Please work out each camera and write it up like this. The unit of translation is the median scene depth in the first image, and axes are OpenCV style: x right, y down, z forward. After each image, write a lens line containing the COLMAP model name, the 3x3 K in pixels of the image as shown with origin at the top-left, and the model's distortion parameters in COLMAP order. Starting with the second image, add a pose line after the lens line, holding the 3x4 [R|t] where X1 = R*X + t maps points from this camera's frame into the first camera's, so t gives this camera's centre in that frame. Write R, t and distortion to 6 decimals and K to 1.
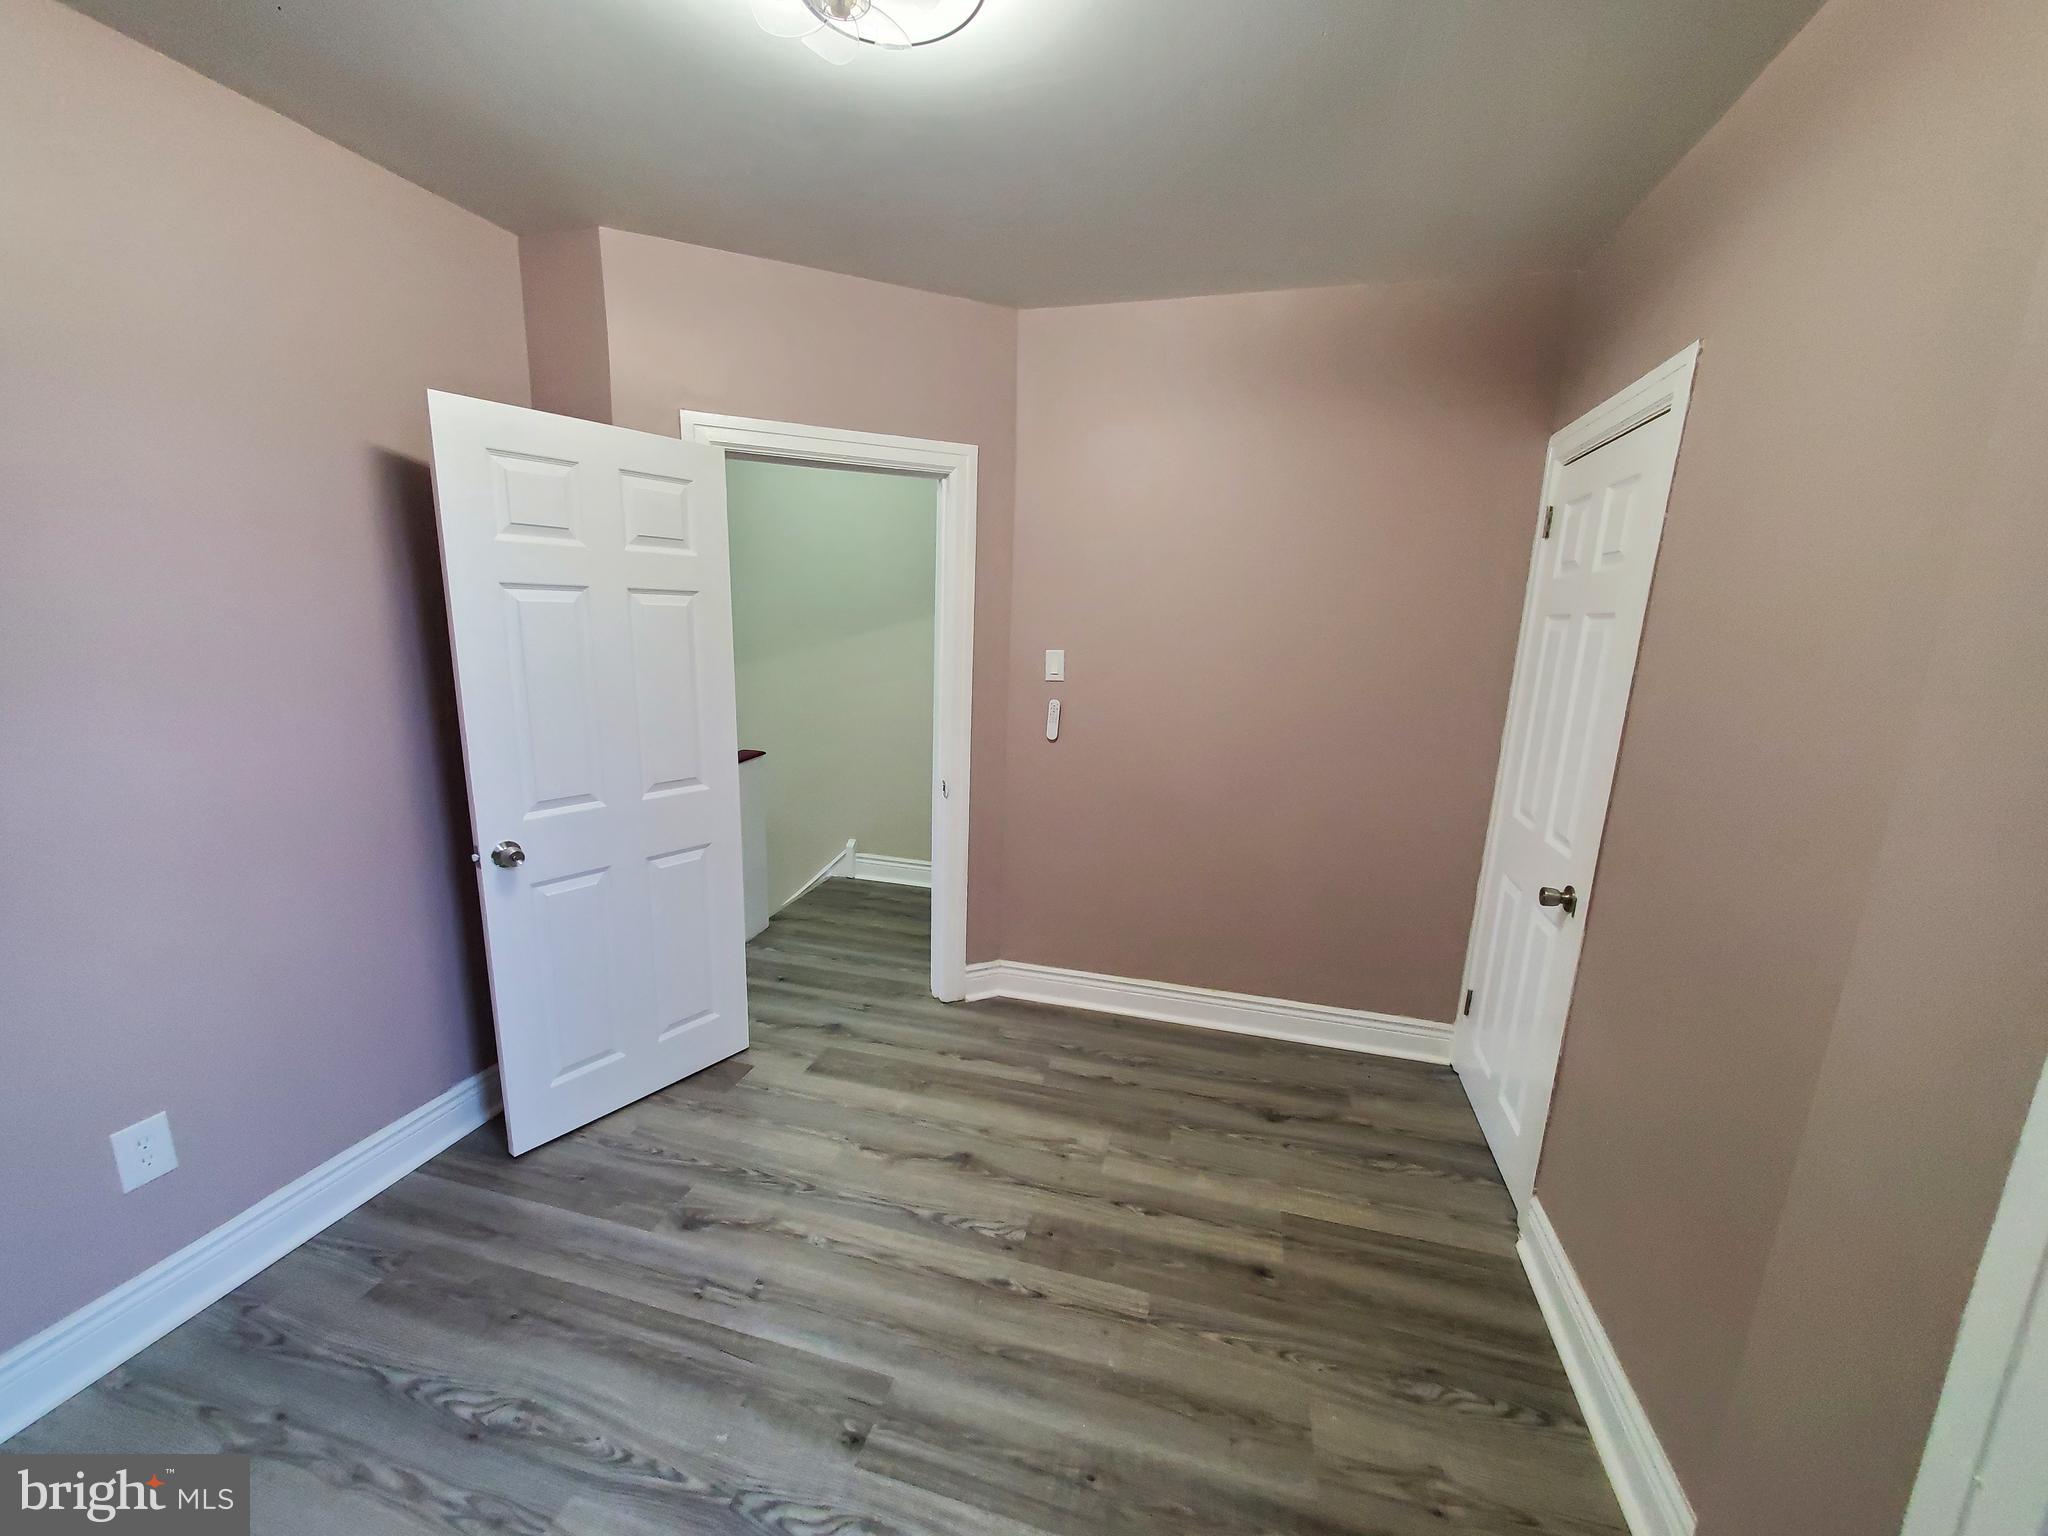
lens RADIAL K [[805.8, 0, 1015.3], [0, 805.8, 784.4], [0, 0, 1]] dist [-0.000286, 0.000275]
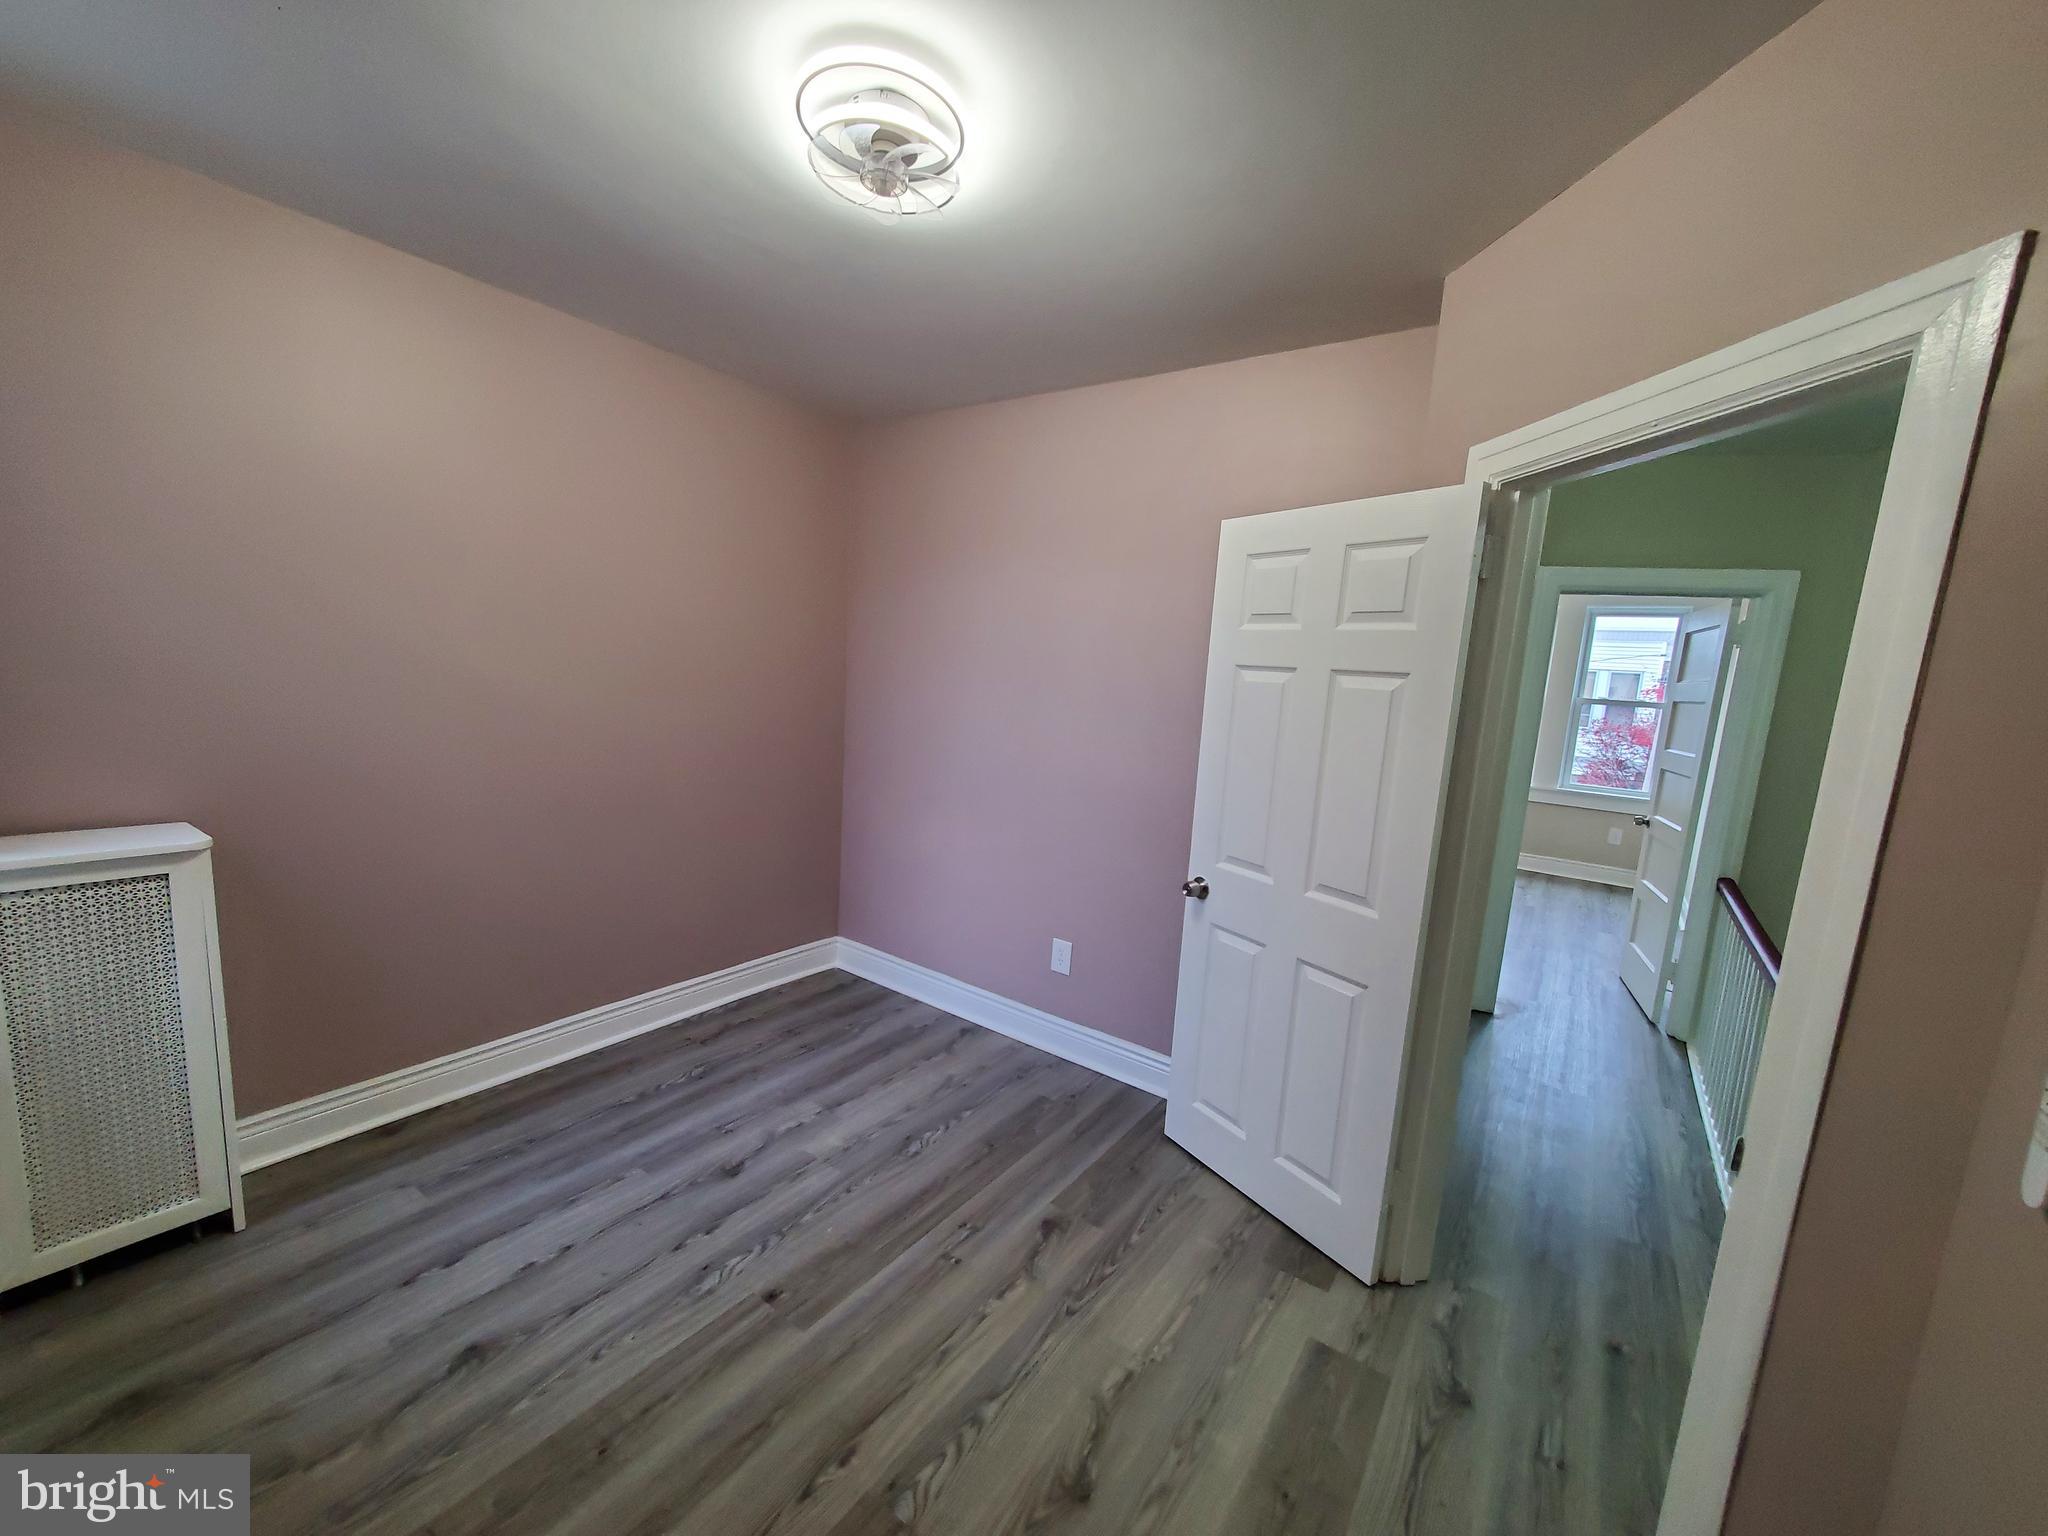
lens RADIAL K [[805.8, 0, 1015.3], [0, 805.8, 784.4], [0, 0, 1]] dist [-0.000286, 0.000275]
pose [[-0.340142, 0.090811, -0.935979, 0.615804], [-0.267488, 0.944867, 0.188881, -0.228186], [0.901528, 0.314610, -0.297098, 1.151495]]
